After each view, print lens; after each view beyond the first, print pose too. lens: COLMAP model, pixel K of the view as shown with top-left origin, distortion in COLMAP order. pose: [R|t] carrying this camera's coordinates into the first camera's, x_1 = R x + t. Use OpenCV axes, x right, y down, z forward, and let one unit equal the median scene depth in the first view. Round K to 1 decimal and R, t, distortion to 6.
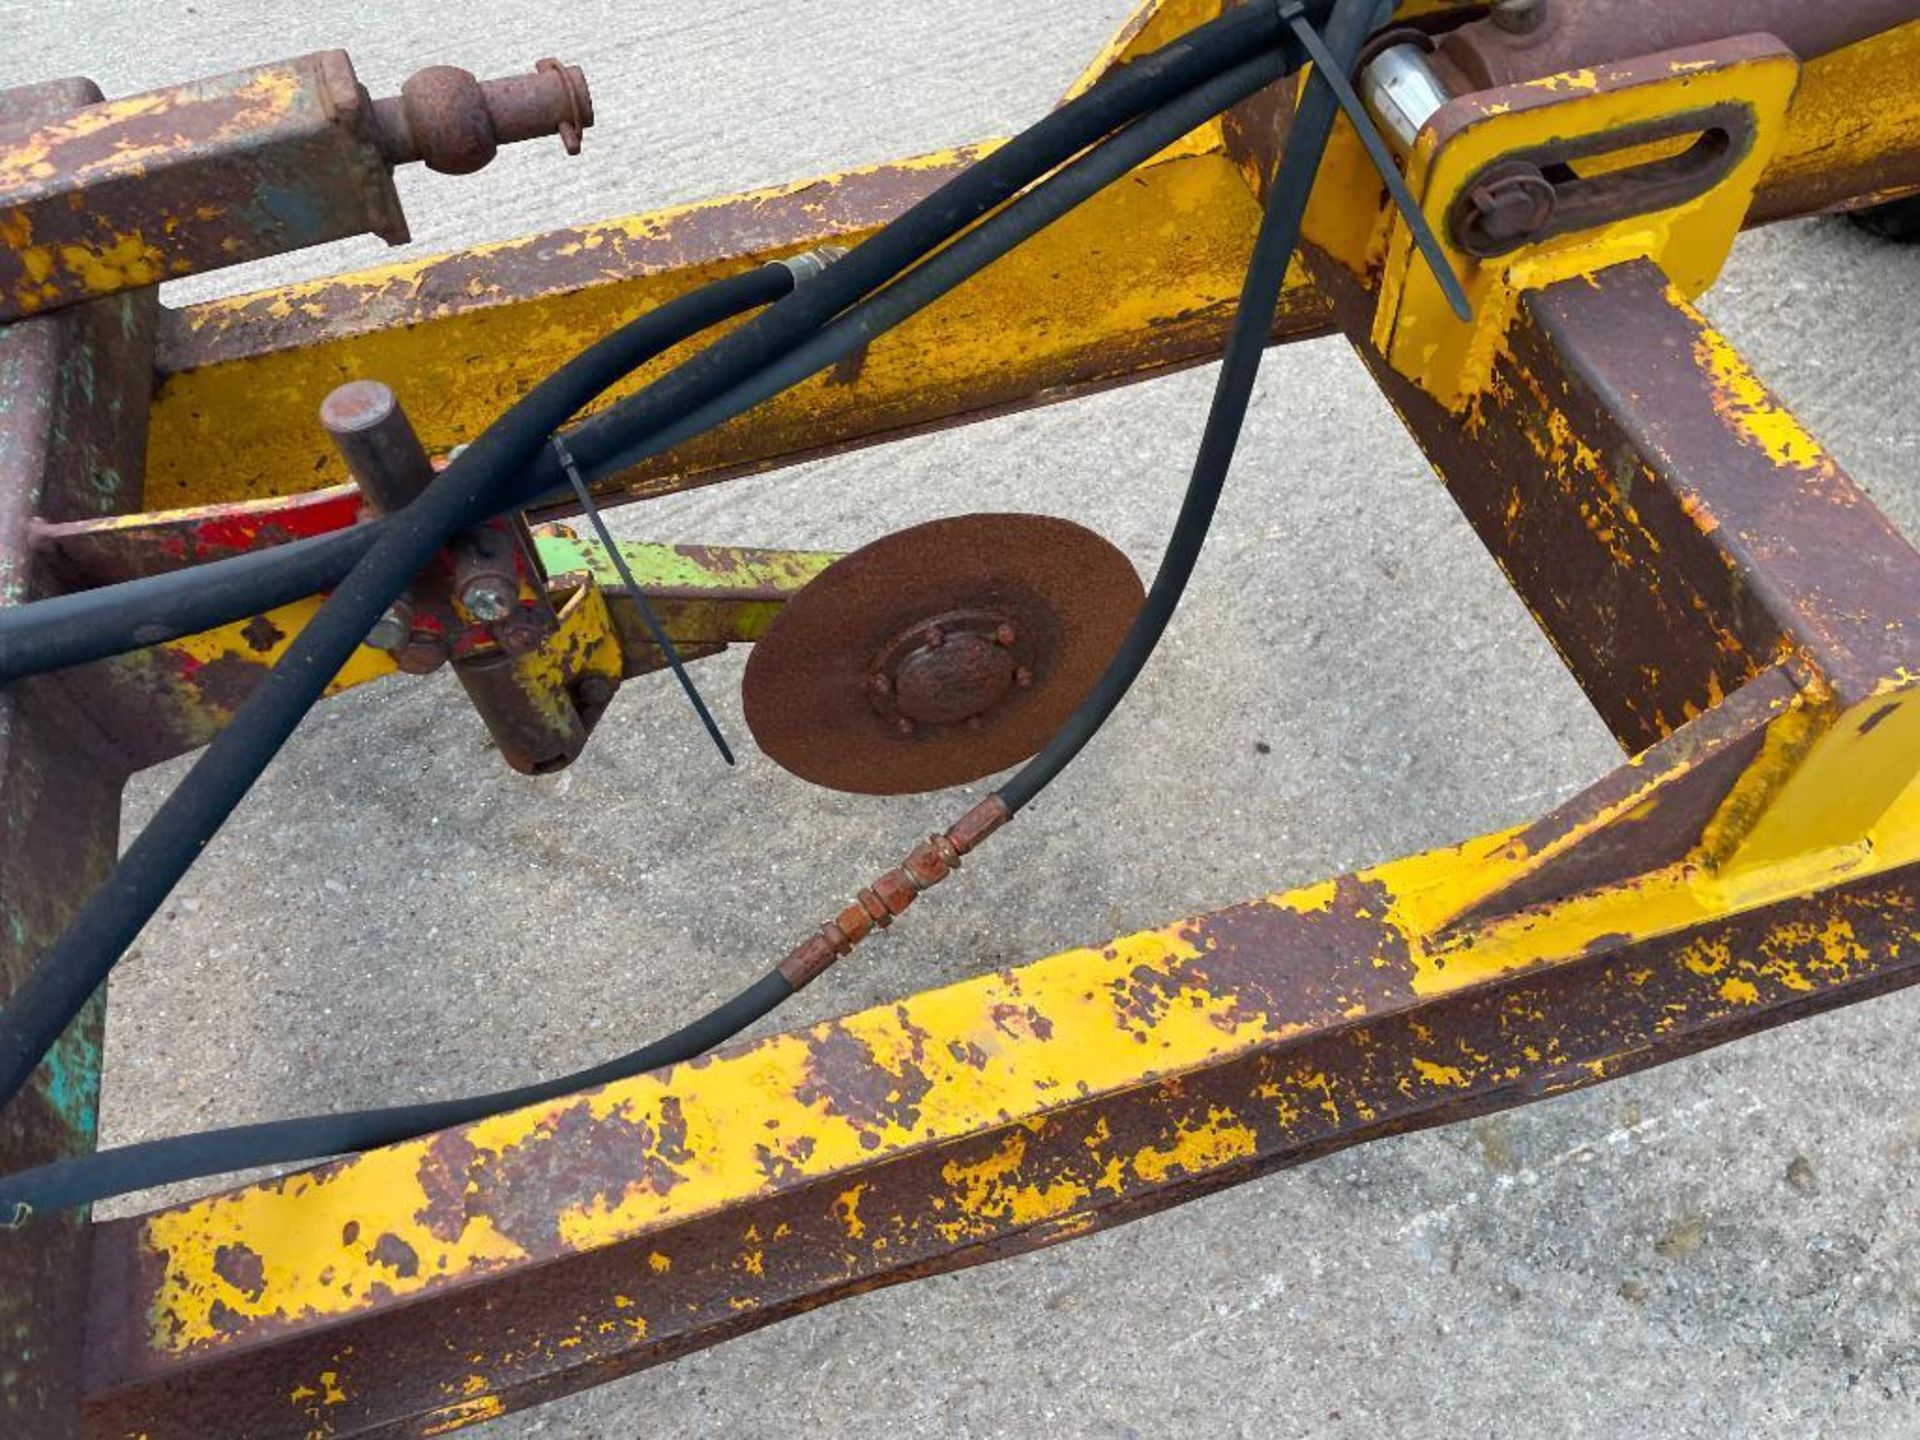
lens RADIAL K [[1445.9, 0, 953.6], [0, 1445.9, 734.8], [0, 0, 1]] dist [0.096129, -0.121599]
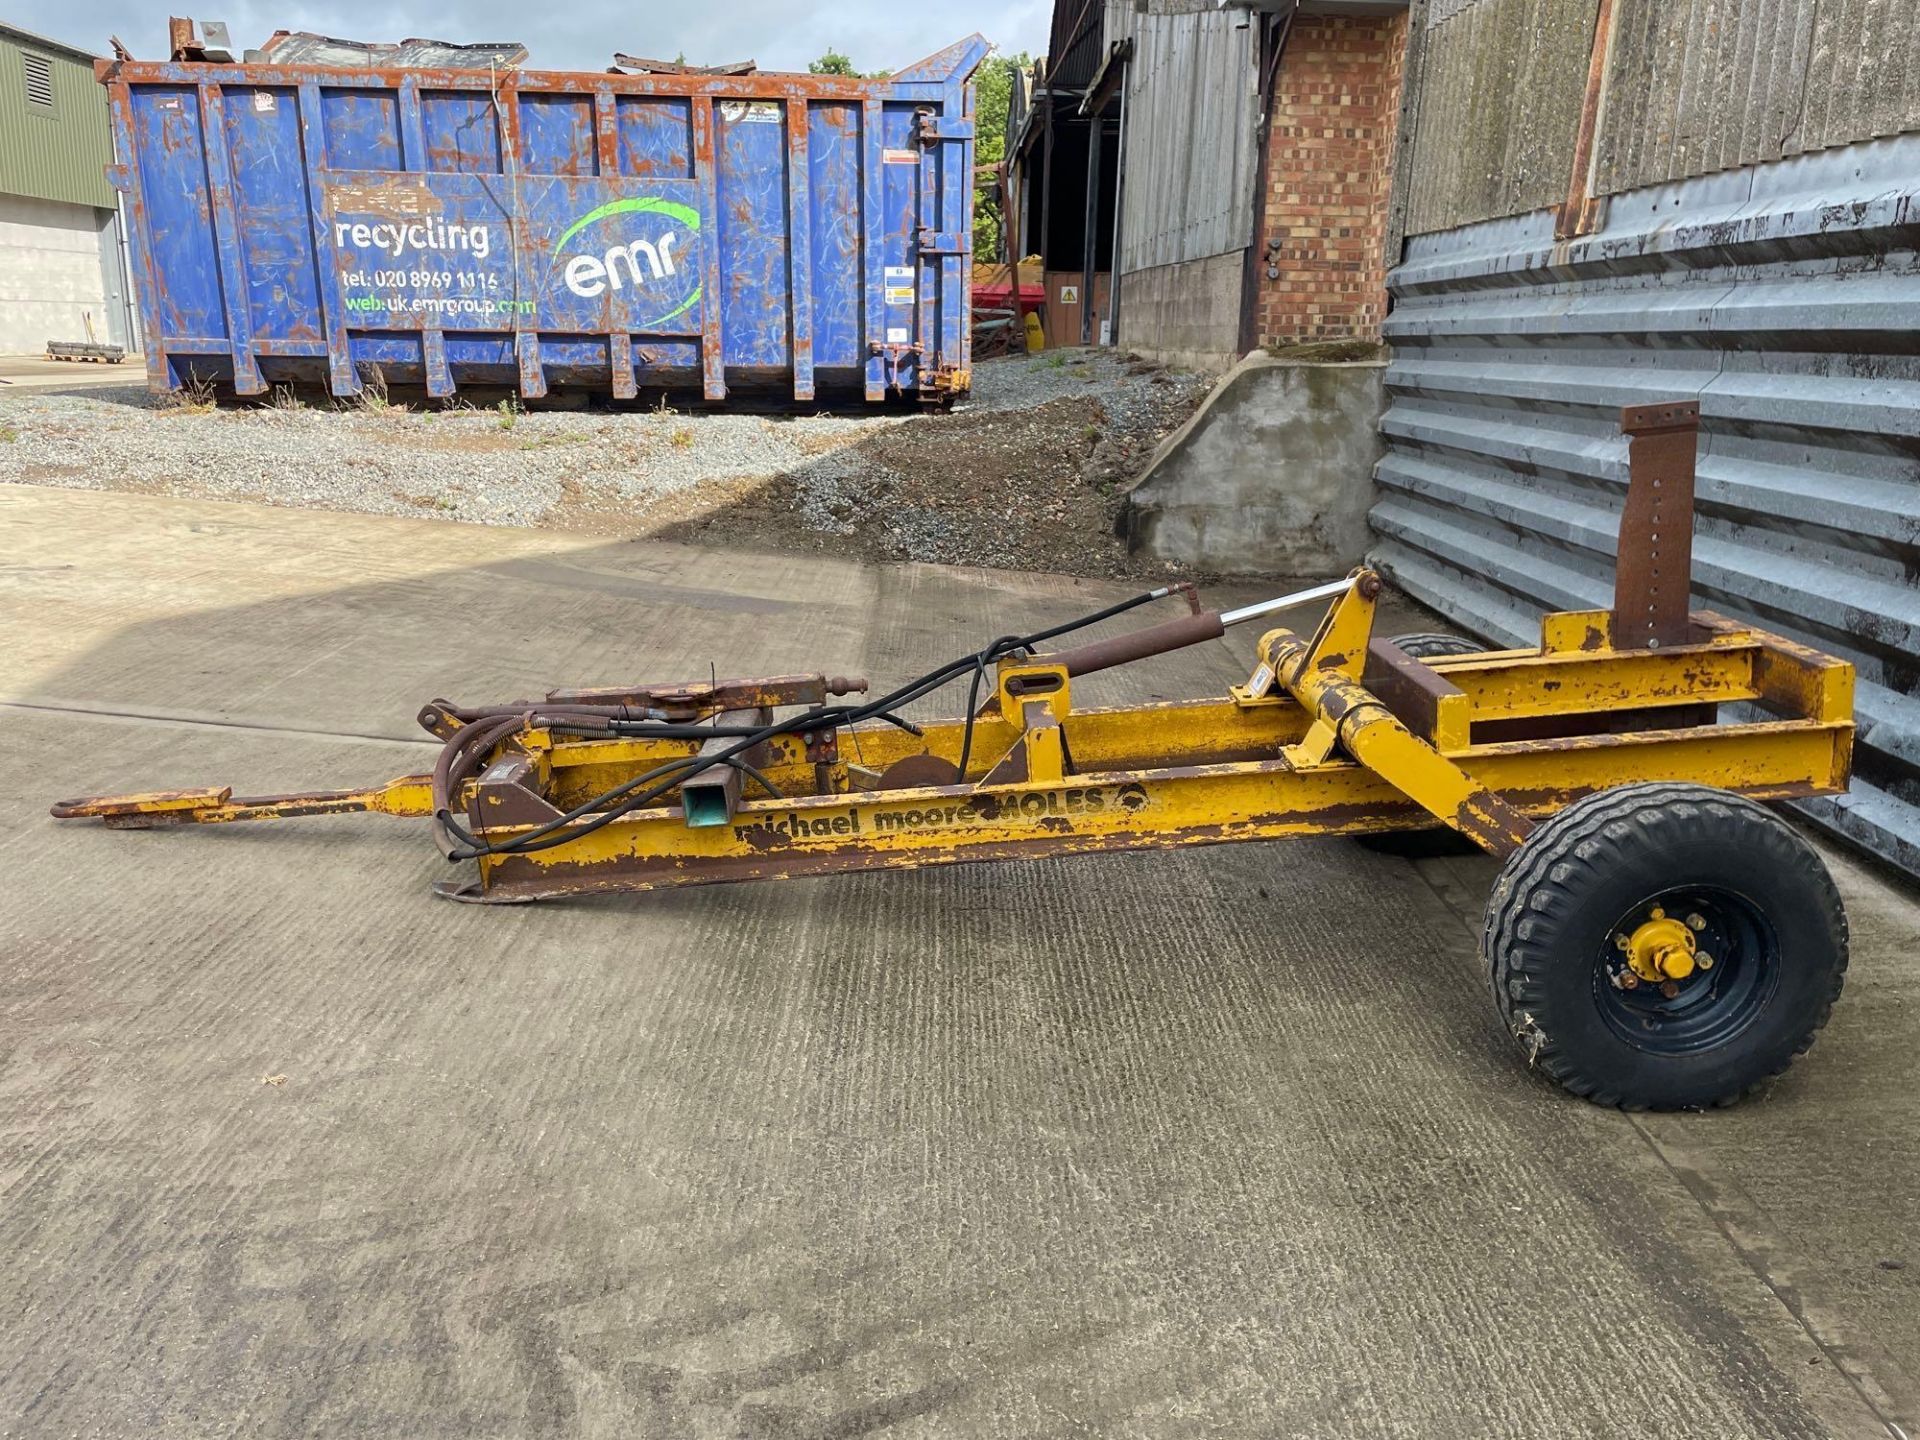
lens RADIAL K [[1445.9, 0, 952.0], [0, 1445.9, 715.7], [0, 0, 1]] dist [0.096129, -0.121599]
pose [[0.968536, 0.052308, -0.243315, 1.517799], [-0.192778, 0.776007, -0.600541, 3.147285], [0.157401, 0.628552, 0.761674, -3.226041]]
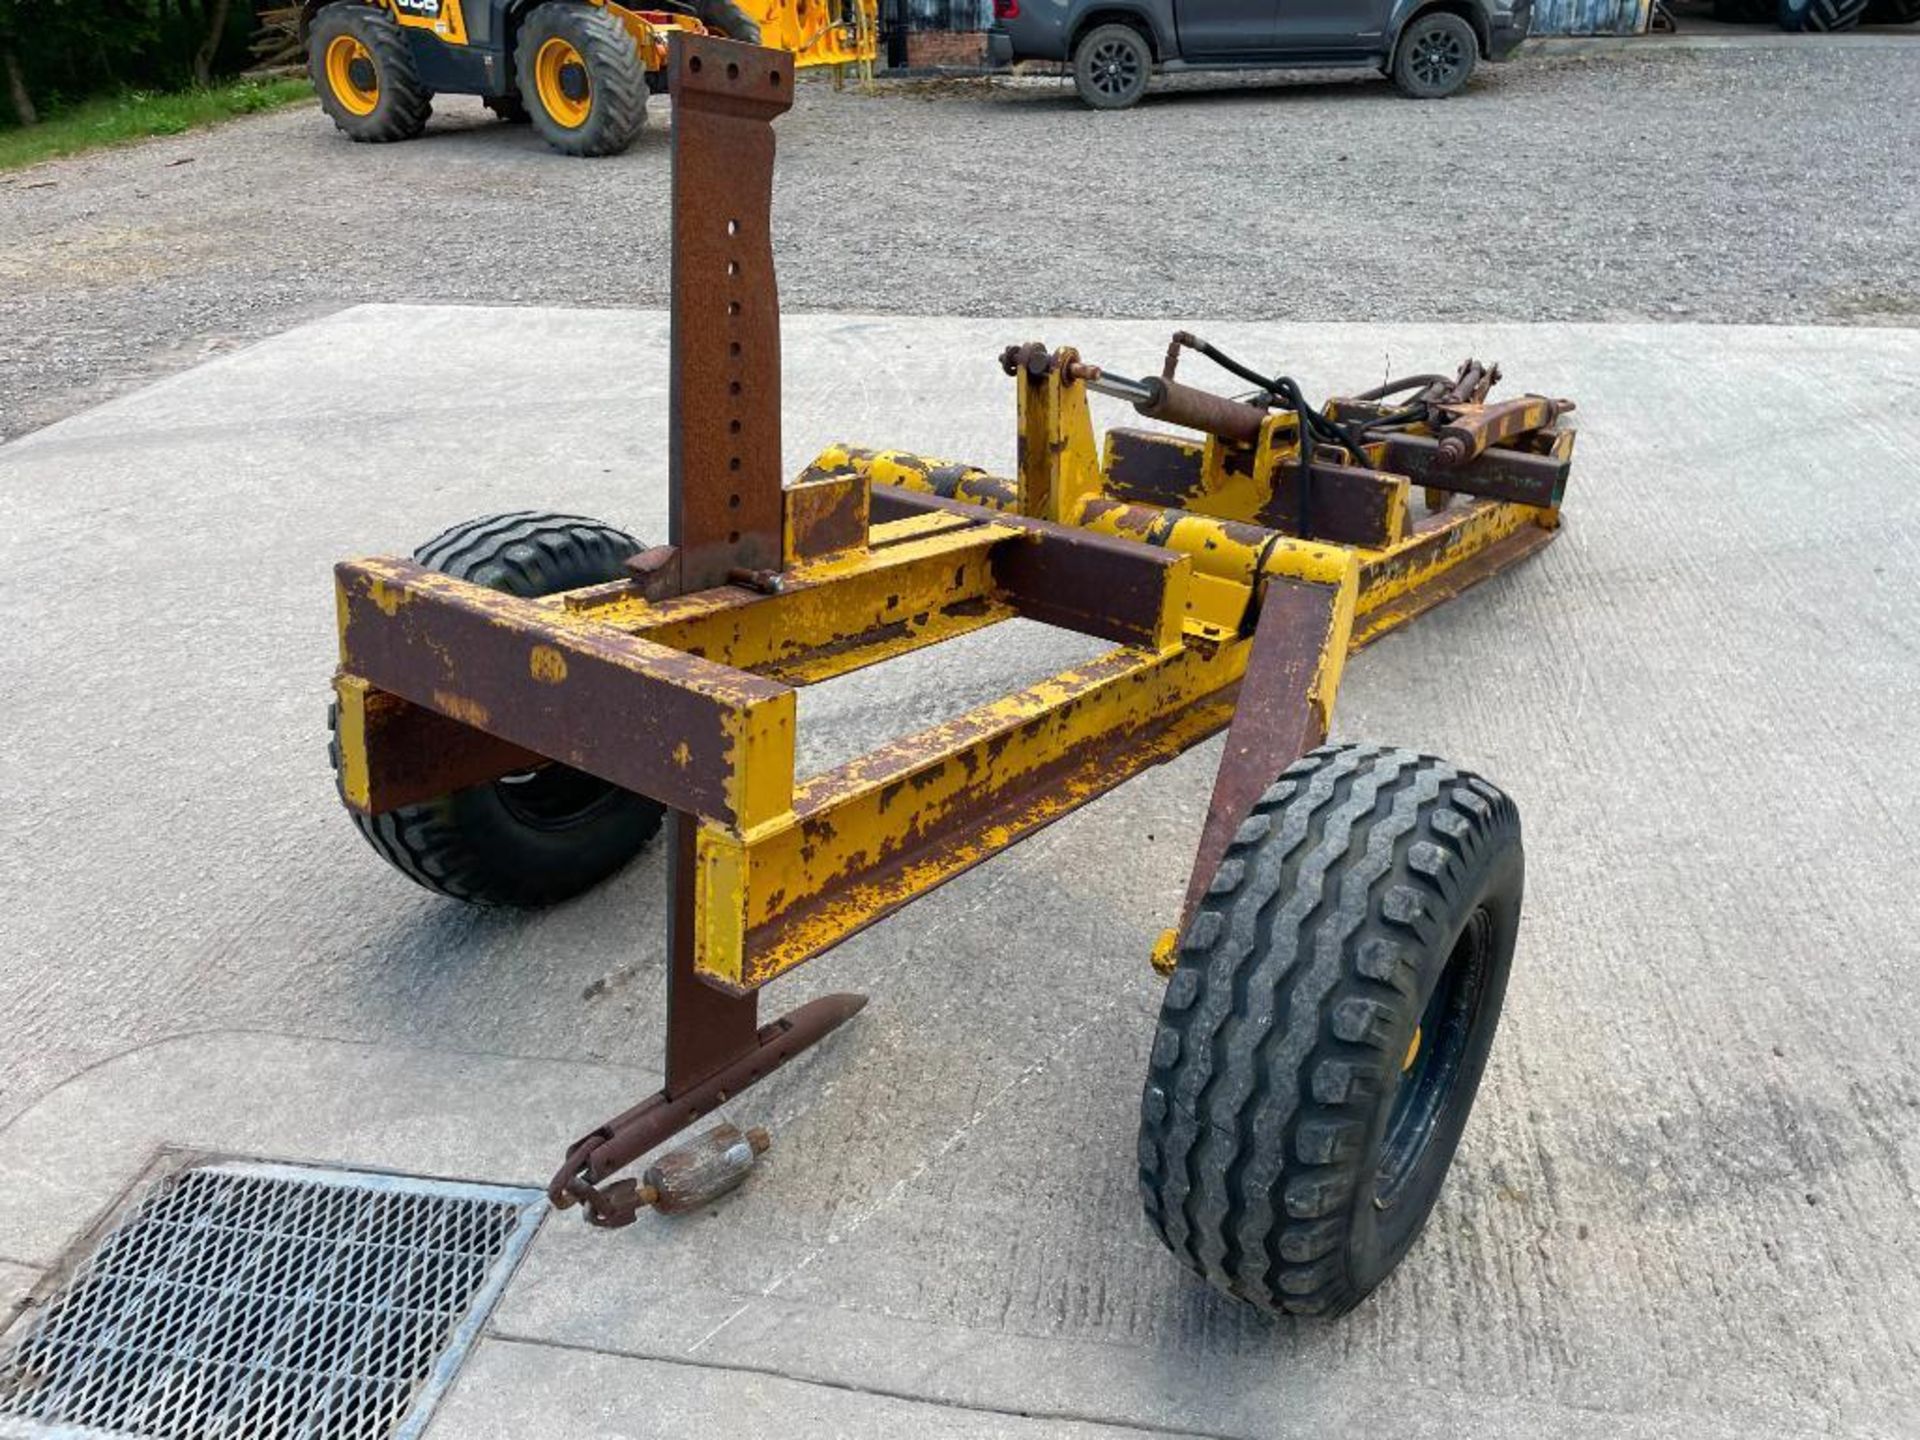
lens RADIAL K [[1445.9, 0, 968.9], [0, 1445.9, 739.0], [0, 0, 1]] dist [0.096129, -0.121599]
pose [[-0.769022, 0.231466, -0.595843, 4.119000], [-0.540640, 0.261806, 0.799478, -3.425283], [0.341047, 0.936953, -0.076195, 2.047047]]
